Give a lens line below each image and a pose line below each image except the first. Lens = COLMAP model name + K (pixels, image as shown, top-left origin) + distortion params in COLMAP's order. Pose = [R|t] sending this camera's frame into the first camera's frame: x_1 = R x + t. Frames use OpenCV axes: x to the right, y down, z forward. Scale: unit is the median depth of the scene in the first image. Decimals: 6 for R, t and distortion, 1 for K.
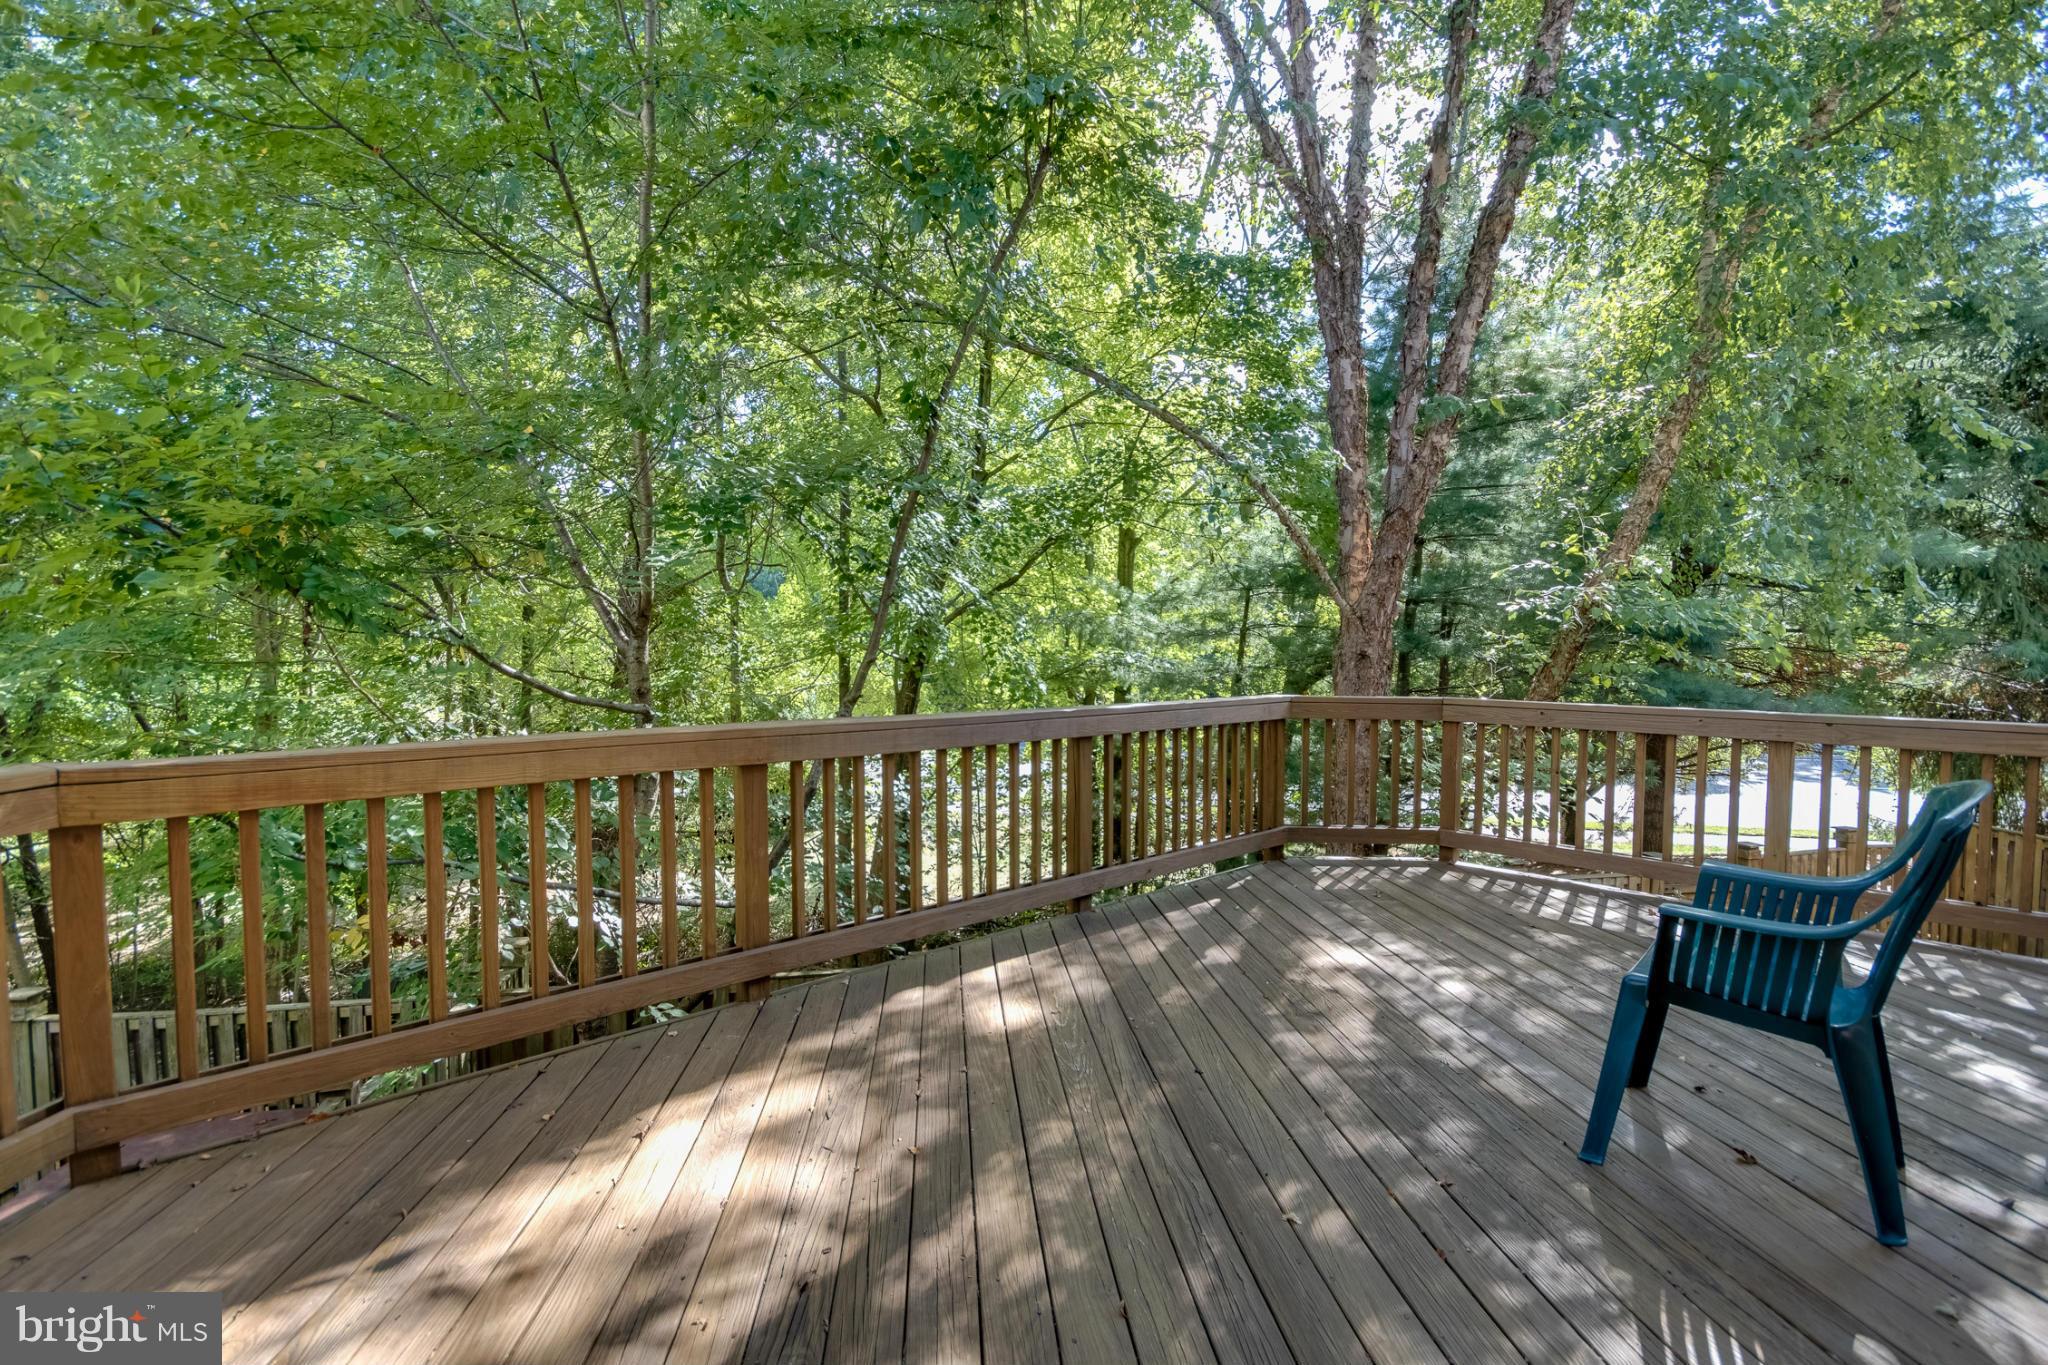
lens RADIAL K [[957.6, 0, 1024.0], [0, 957.6, 682.5], [0, 0, 1]] dist [0.002790, 0.000762]
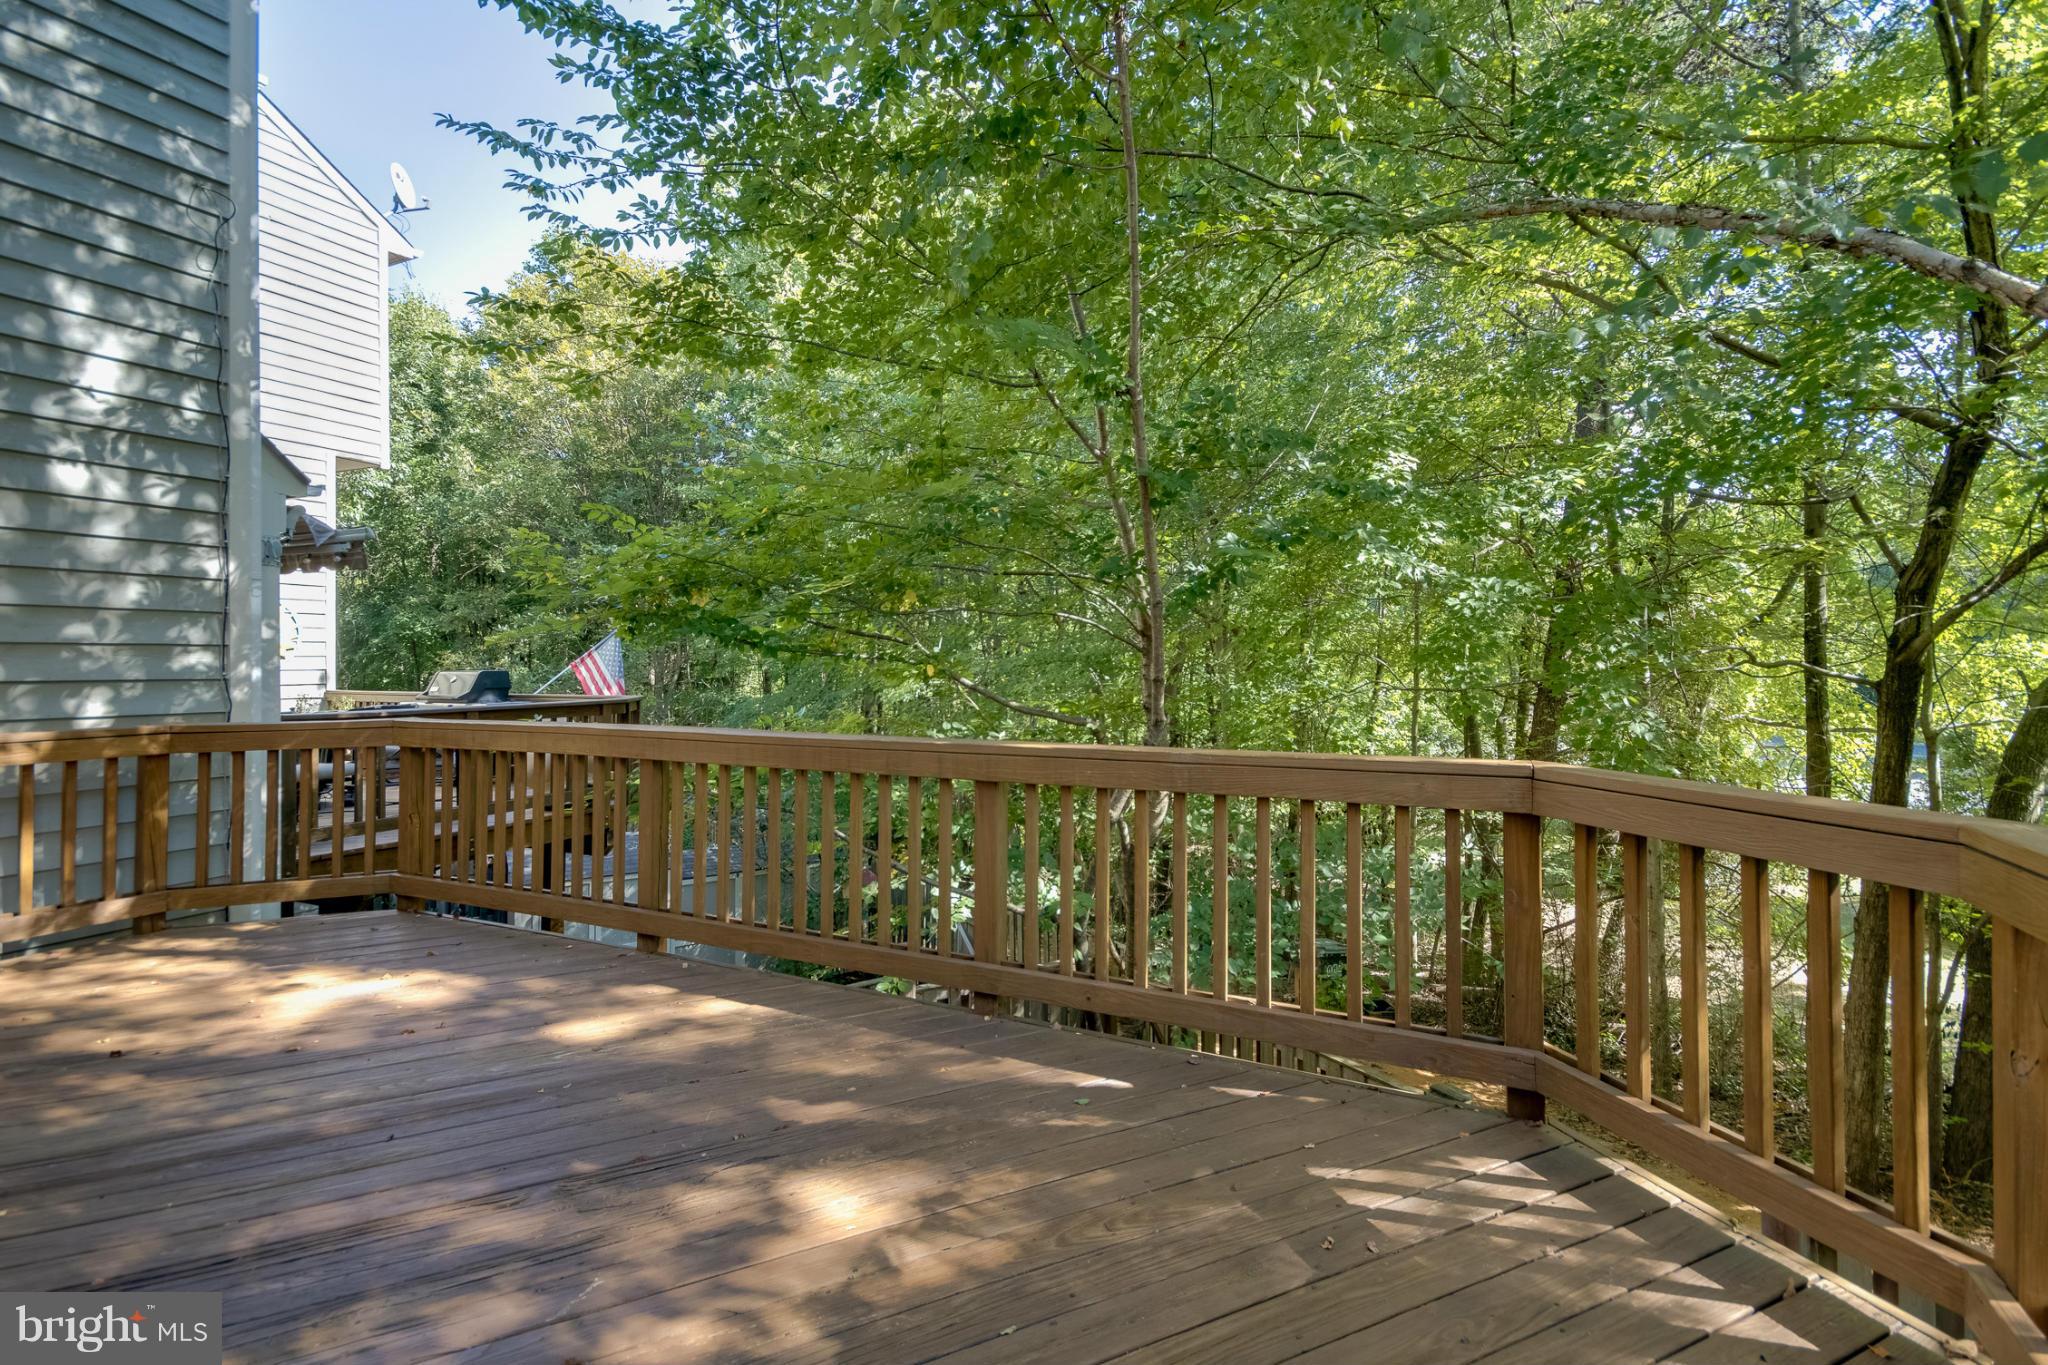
lens RADIAL K [[957.6, 0, 1024.0], [0, 957.6, 682.5], [0, 0, 1]] dist [0.002790, 0.000762]
pose [[0.374450, 0.035291, -0.926575, 0.969702], [-0.040067, 0.998958, 0.021856, -0.044237], [0.926381, 0.028941, 0.375474, 0.959998]]
